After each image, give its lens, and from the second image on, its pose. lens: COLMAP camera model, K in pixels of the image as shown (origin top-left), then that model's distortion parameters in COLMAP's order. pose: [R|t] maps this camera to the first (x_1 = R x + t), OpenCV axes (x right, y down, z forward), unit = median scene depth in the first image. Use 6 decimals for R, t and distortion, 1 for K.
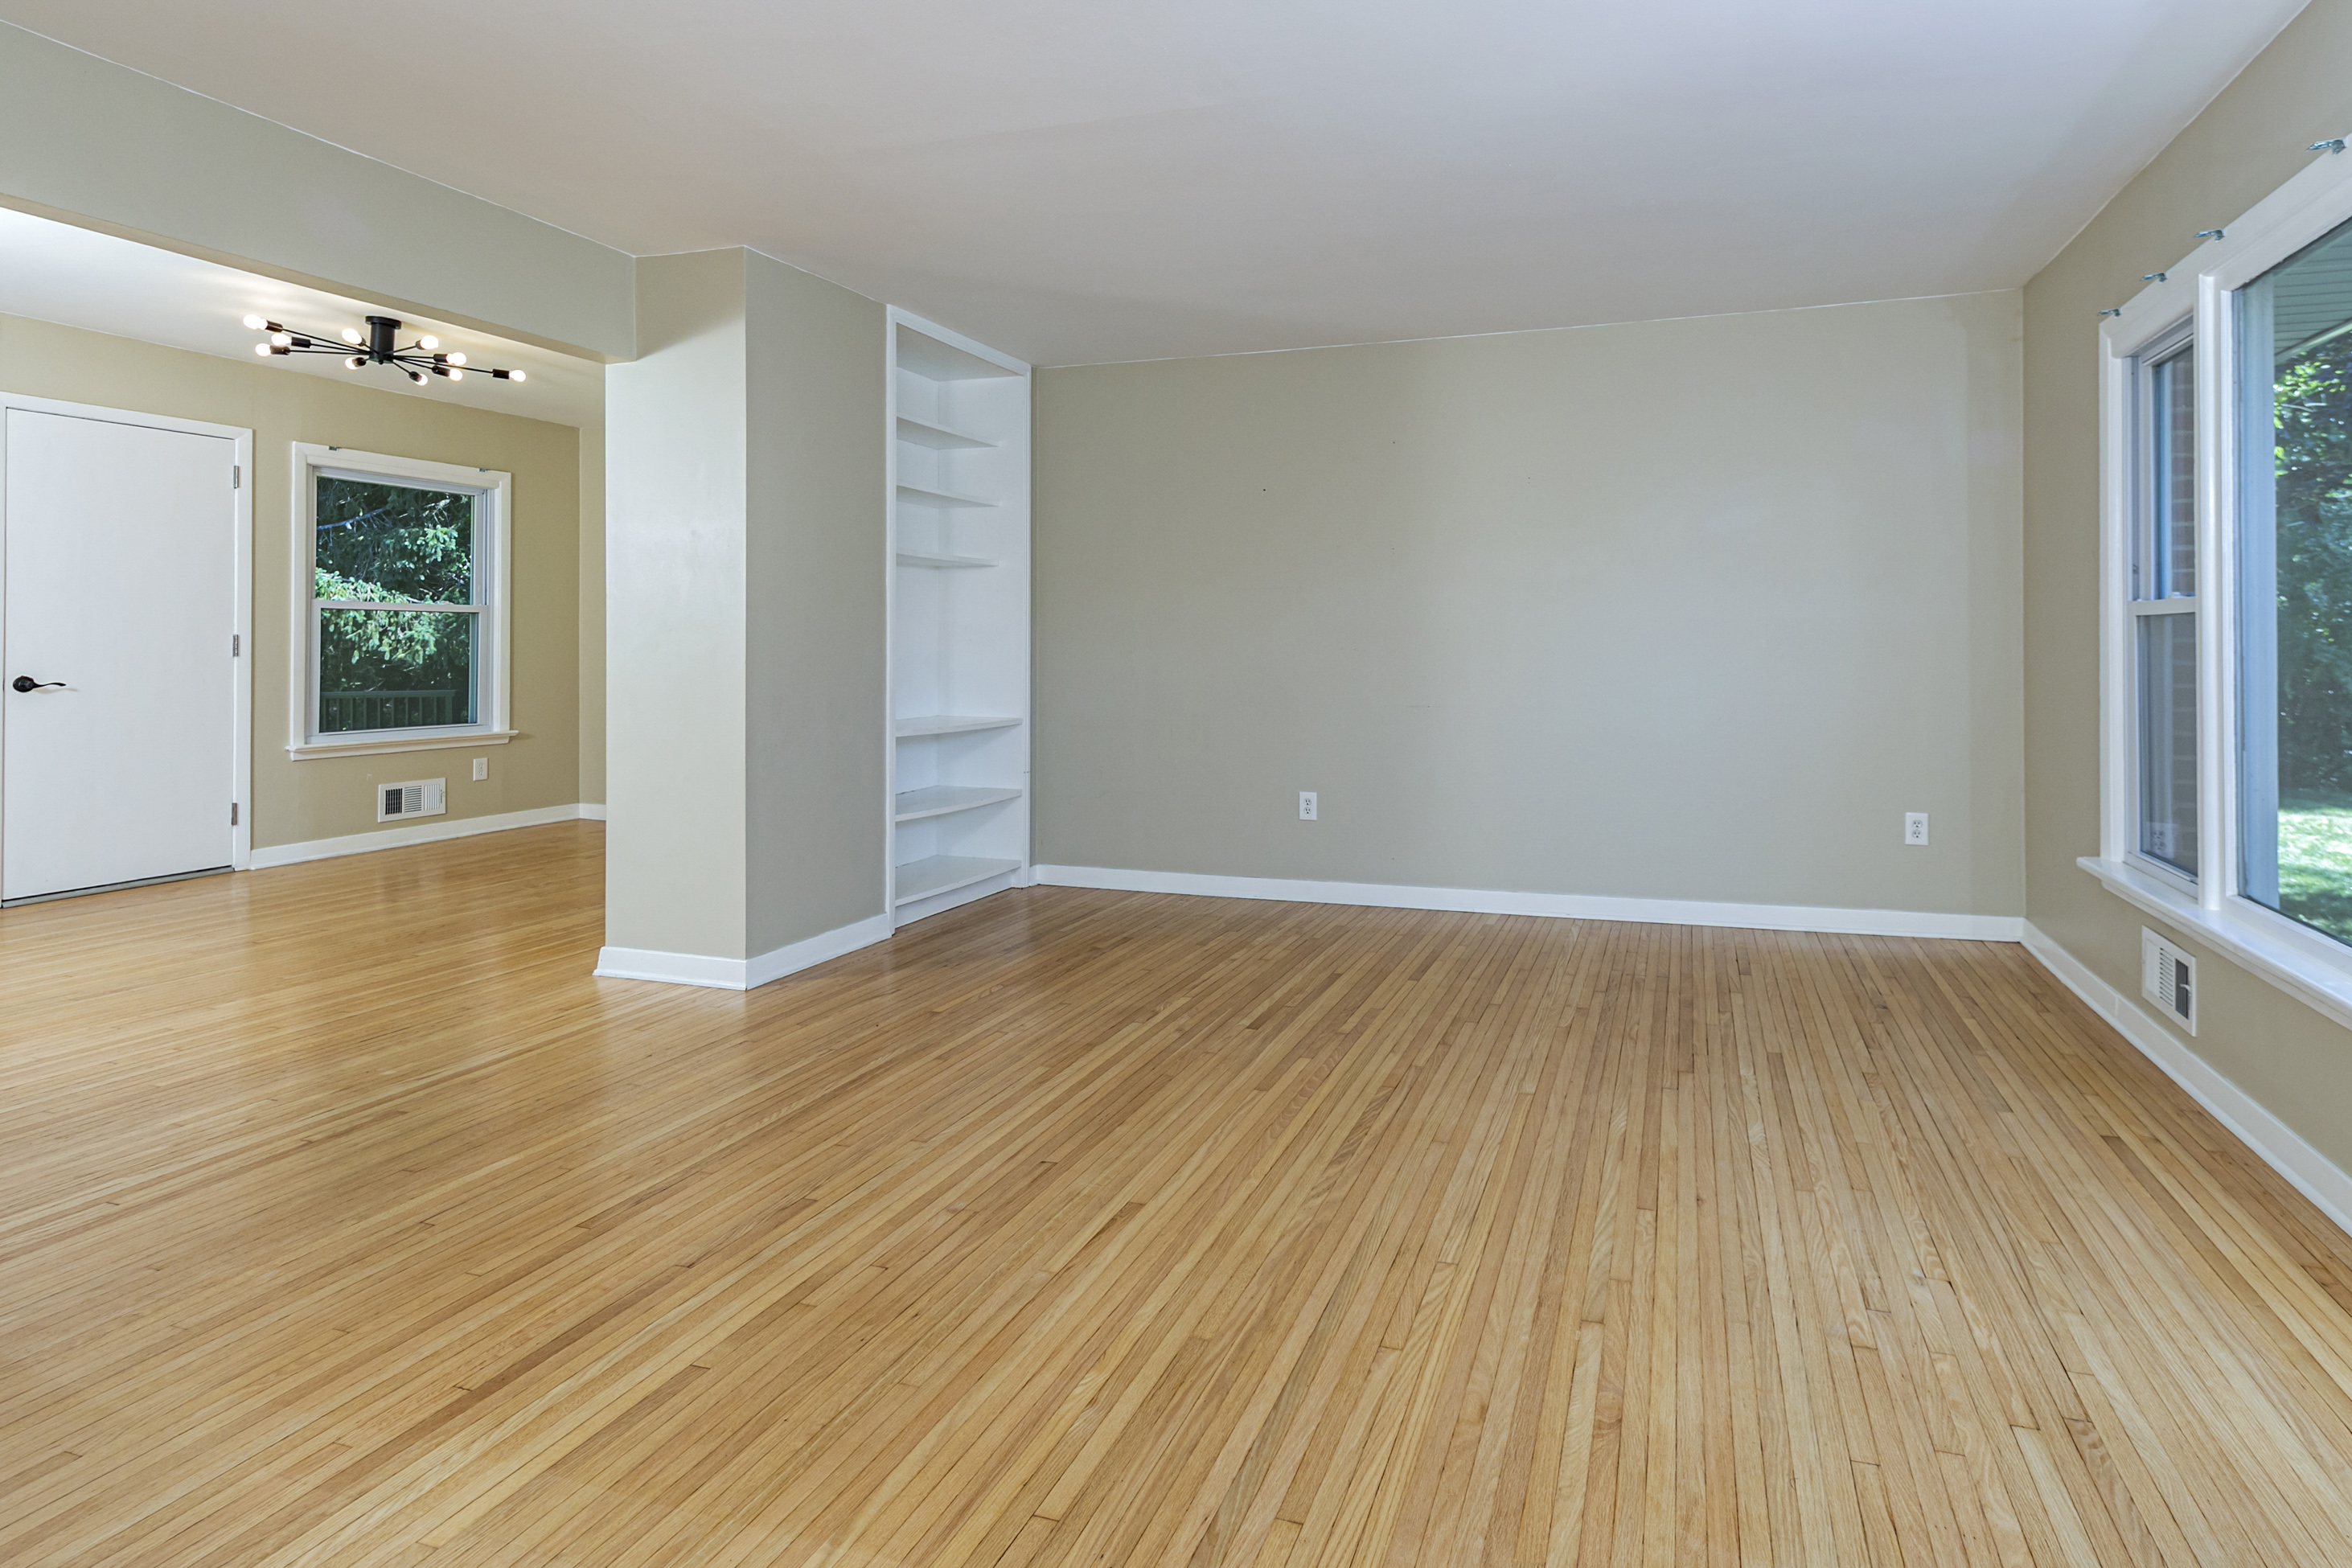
lens RADIAL K [[1150.9, 0, 1322.9], [0, 1150.9, 642.0], [0, 0, 1]] dist [0.011070, -0.006855]
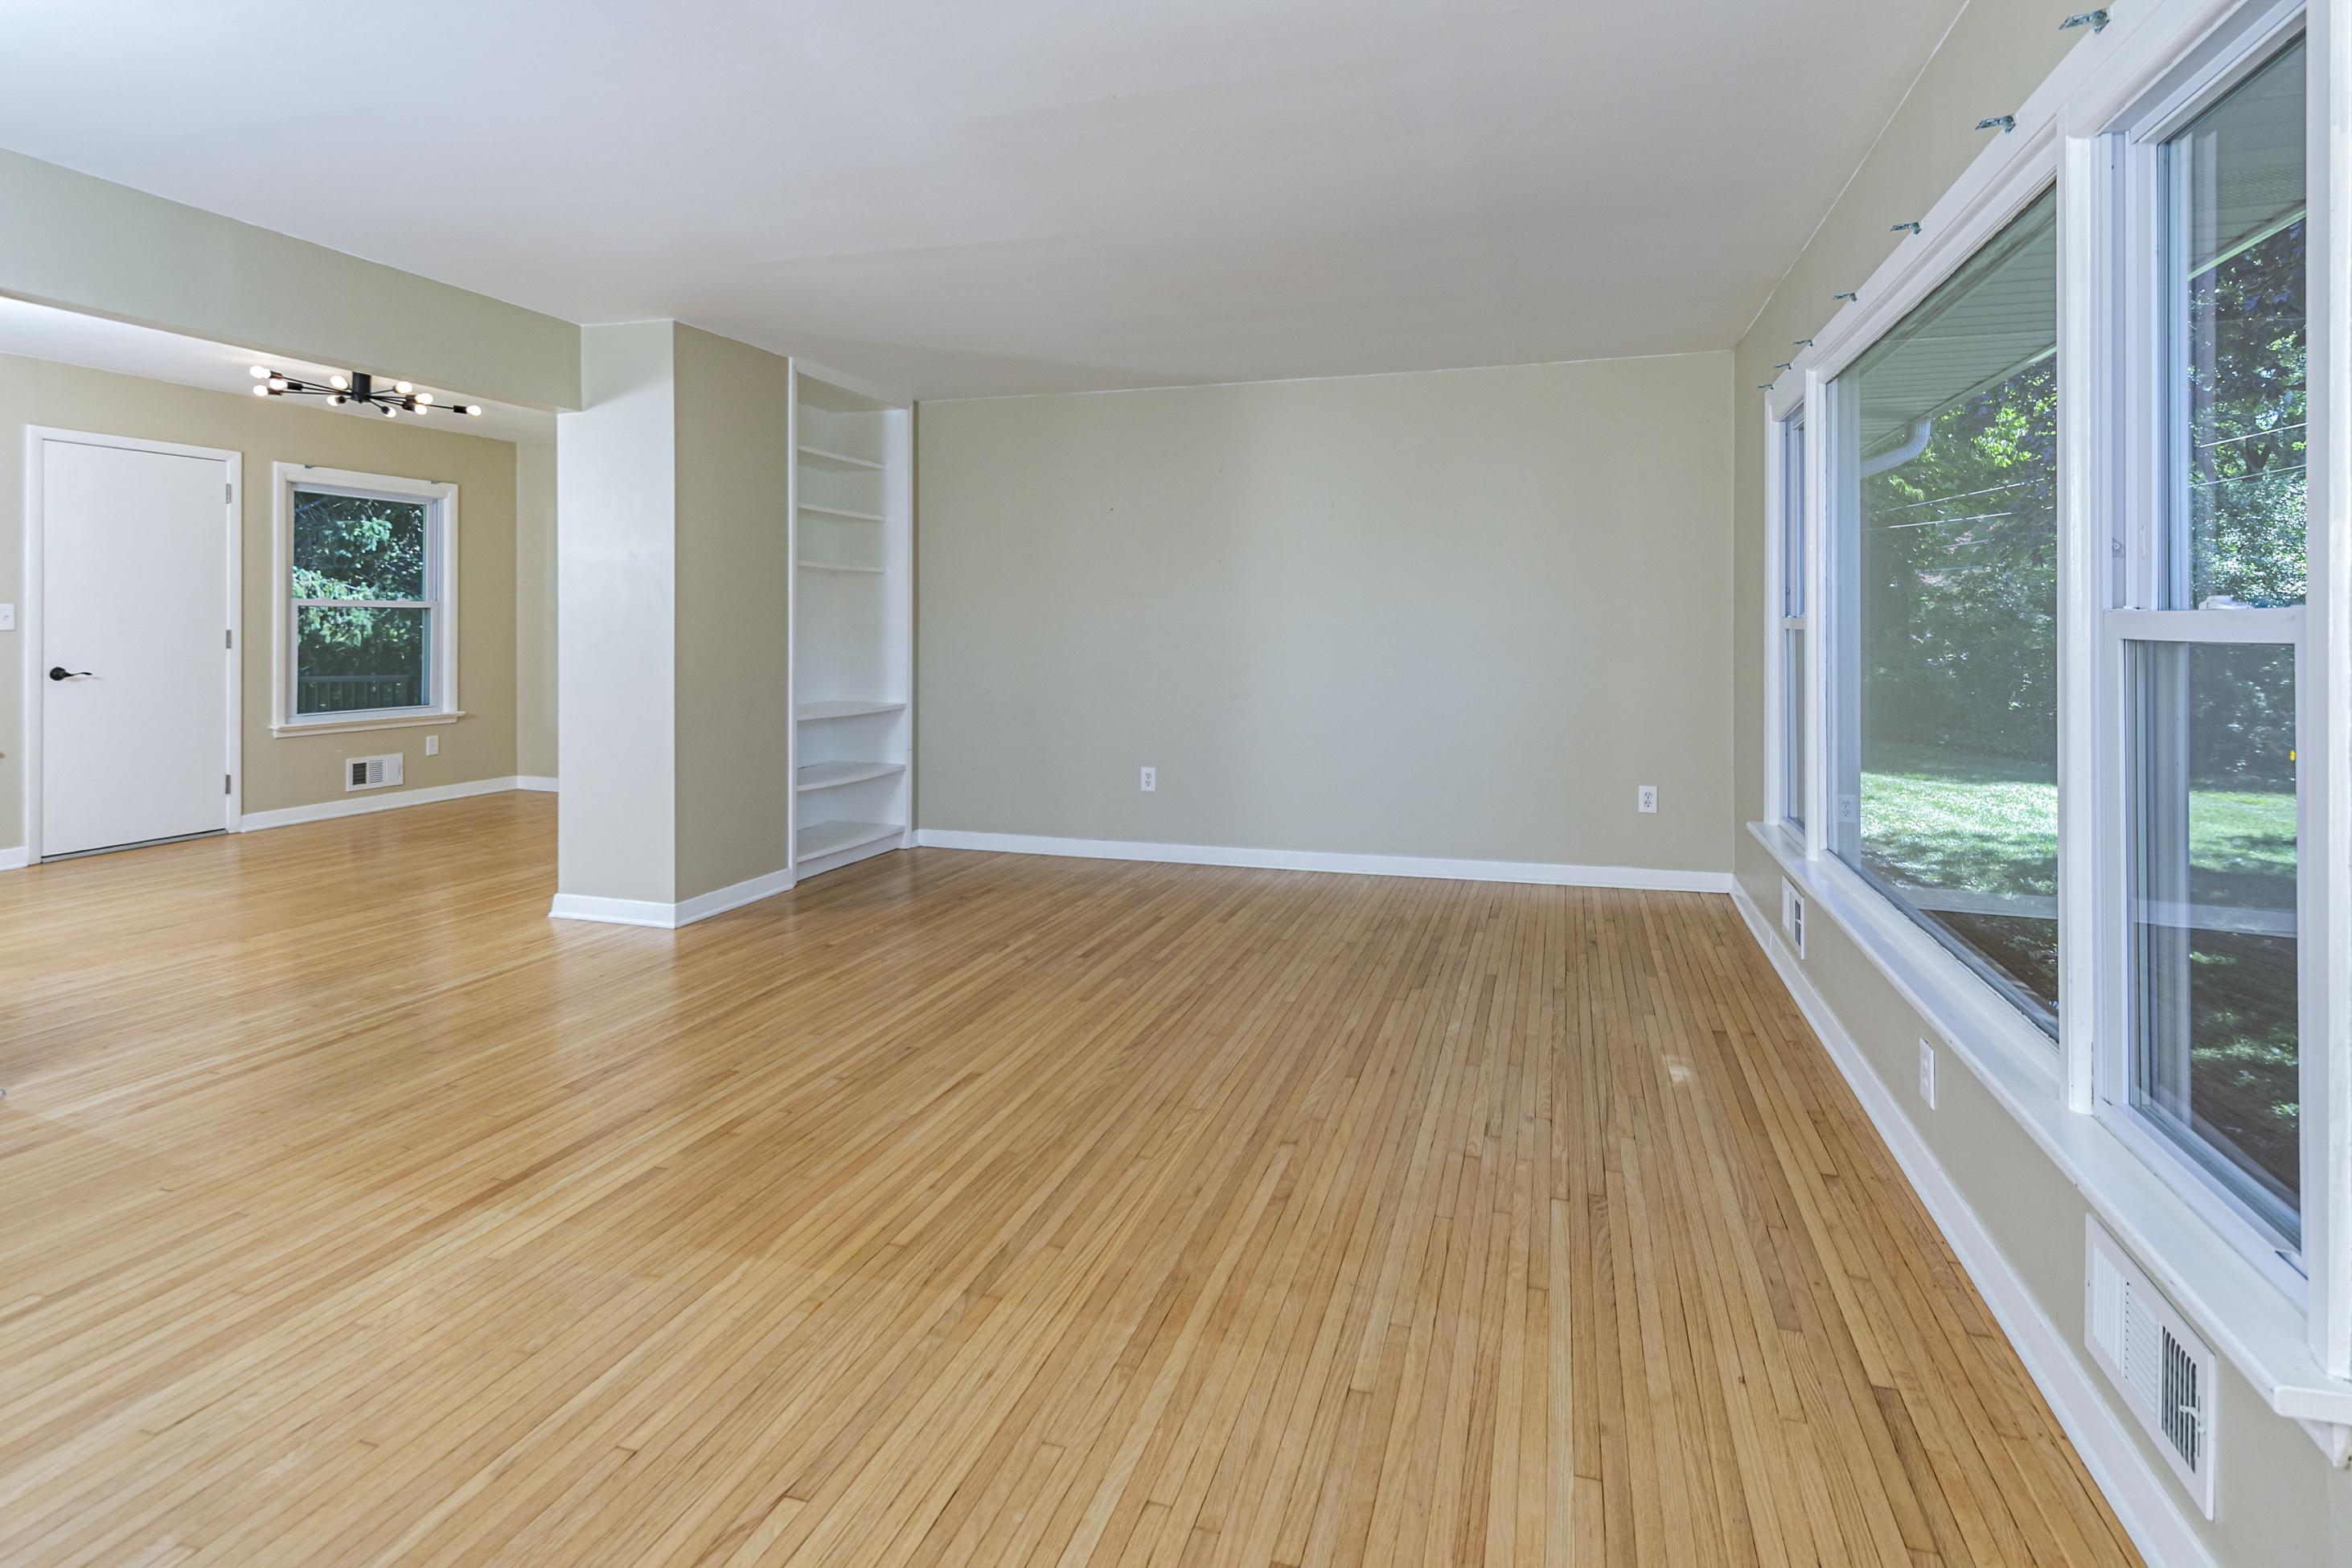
lens RADIAL K [[1150.9, 0, 1216.7], [0, 1150.9, 629.0], [0, 0, 1]] dist [0.011070, -0.006855]
pose [[0.999978, 0.001498, -0.006526, 0.080211], [-0.001427, 0.999939, 0.010907, -0.029352], [0.006542, -0.010898, 0.999919, -0.212694]]
